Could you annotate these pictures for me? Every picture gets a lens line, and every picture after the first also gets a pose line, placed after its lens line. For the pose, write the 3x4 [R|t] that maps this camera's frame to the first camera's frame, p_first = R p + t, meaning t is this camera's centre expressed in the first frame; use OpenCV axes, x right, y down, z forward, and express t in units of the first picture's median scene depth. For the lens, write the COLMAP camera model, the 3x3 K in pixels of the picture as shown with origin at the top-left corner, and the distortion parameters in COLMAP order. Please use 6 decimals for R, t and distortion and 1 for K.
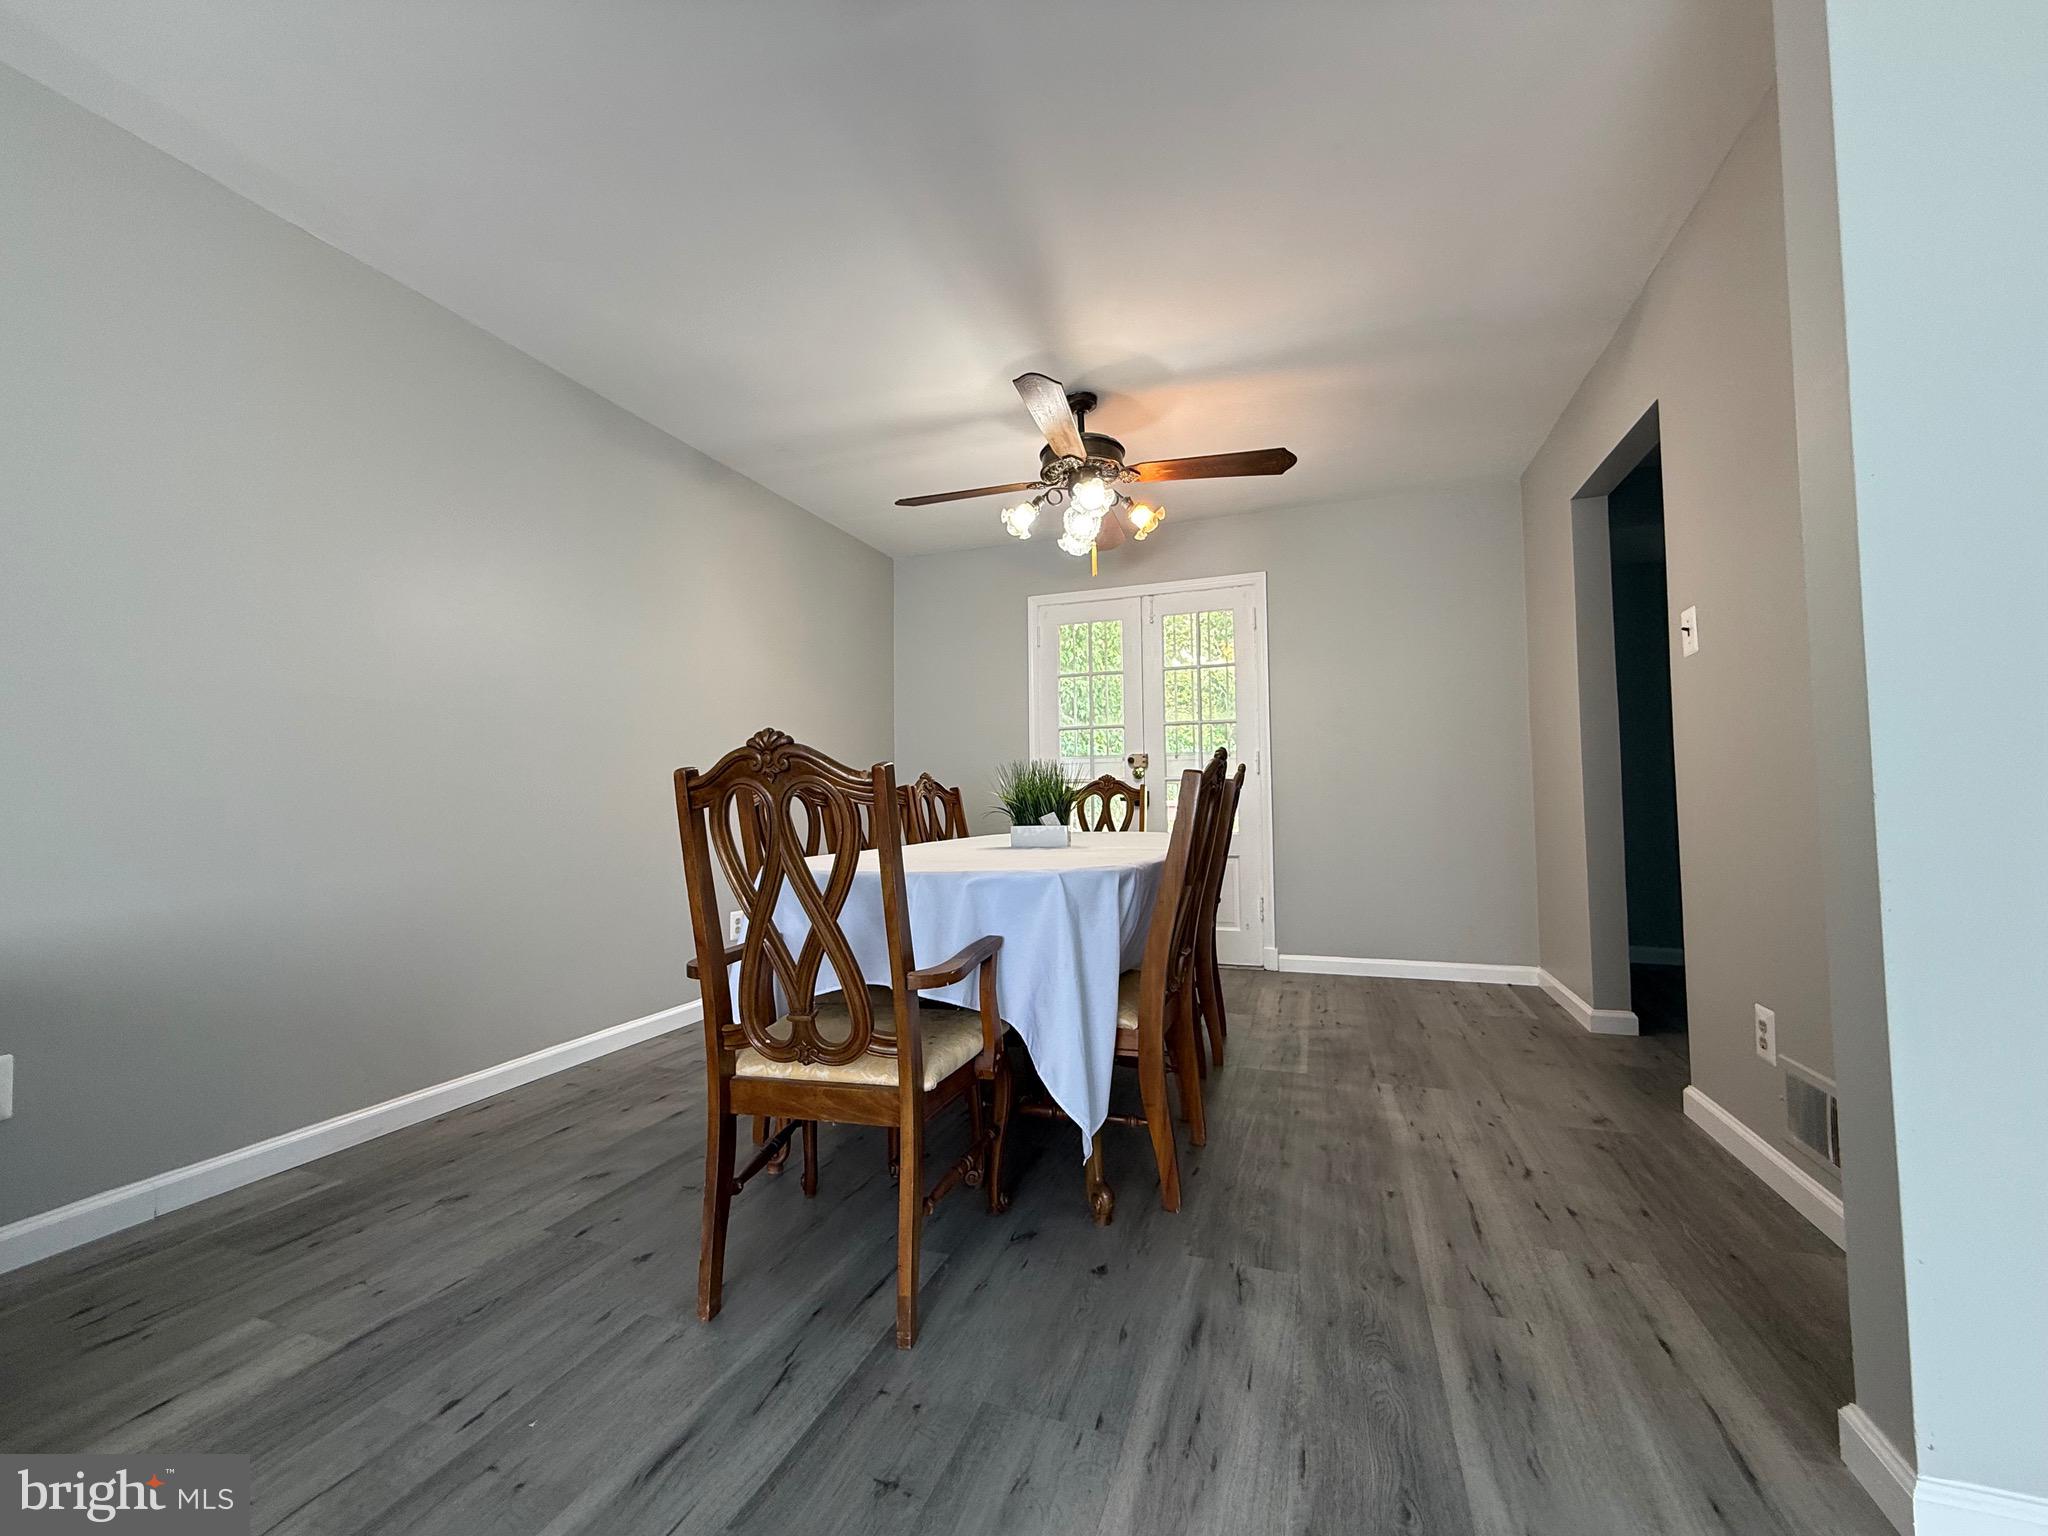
lens RADIAL K [[832.5, 0, 1012.2], [0, 832.5, 755.0], [0, 0, 1]] dist [-0.015129, 0.000124]
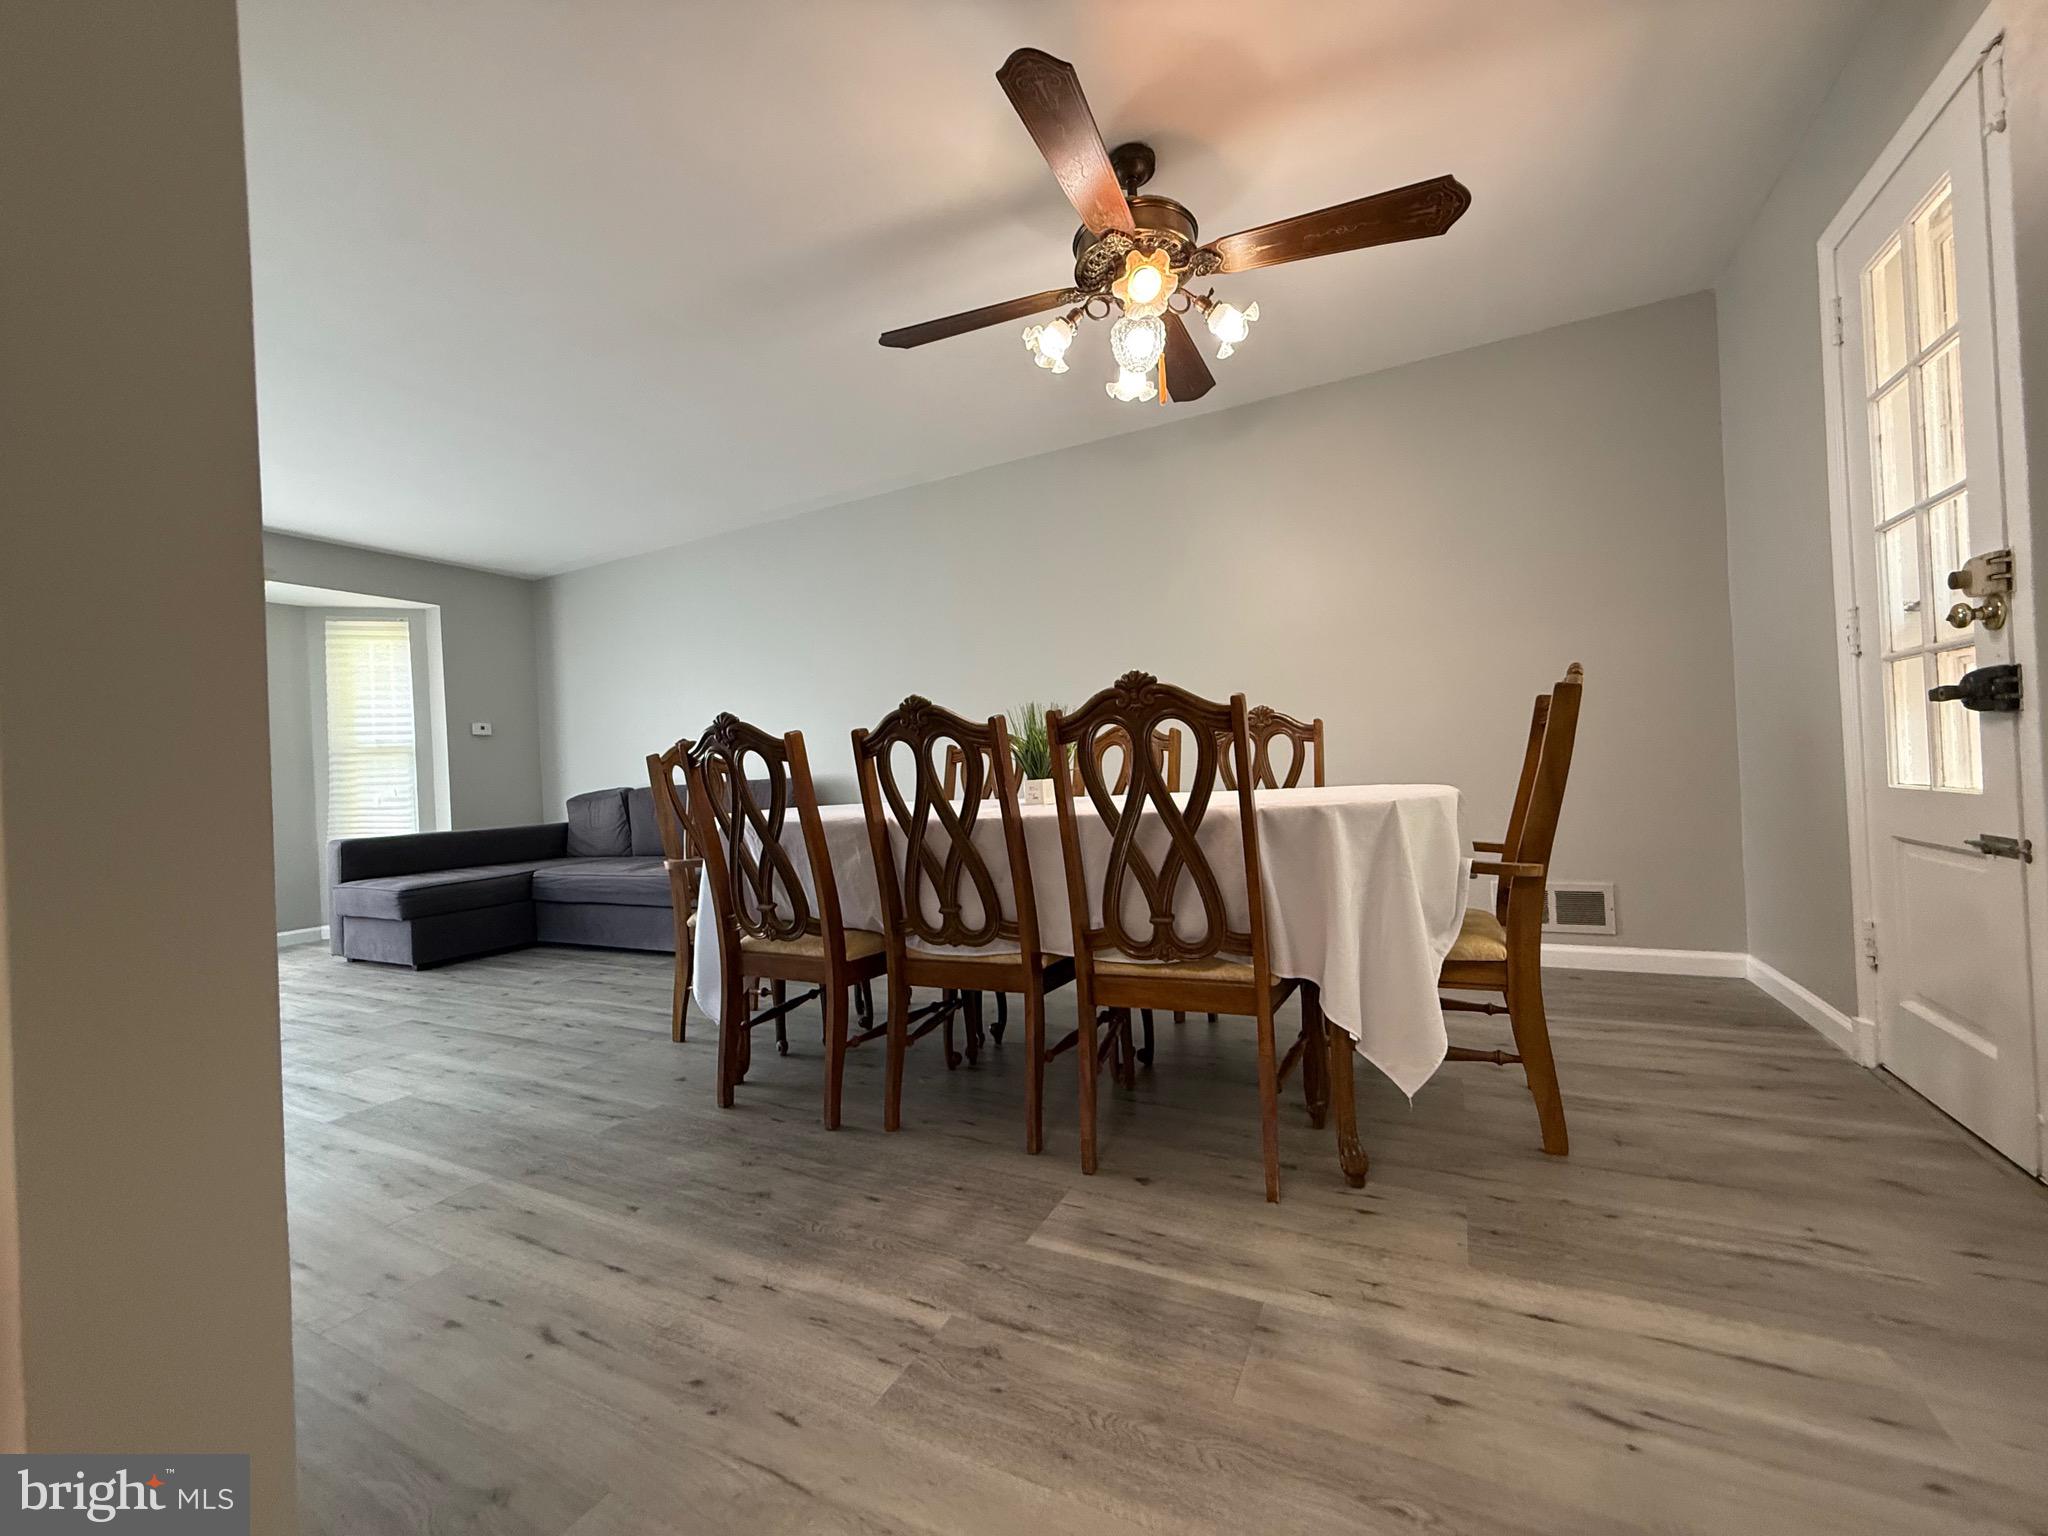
lens RADIAL K [[832.5, 0, 1015.3], [0, 832.5, 770.9], [0, 0, 1]] dist [-0.015129, 0.000124]
pose [[-0.113213, 0.046330, -0.992490, 1.025151], [0.102481, 0.994129, 0.034717, 0.060229], [0.988271, -0.097781, -0.117296, 1.255932]]
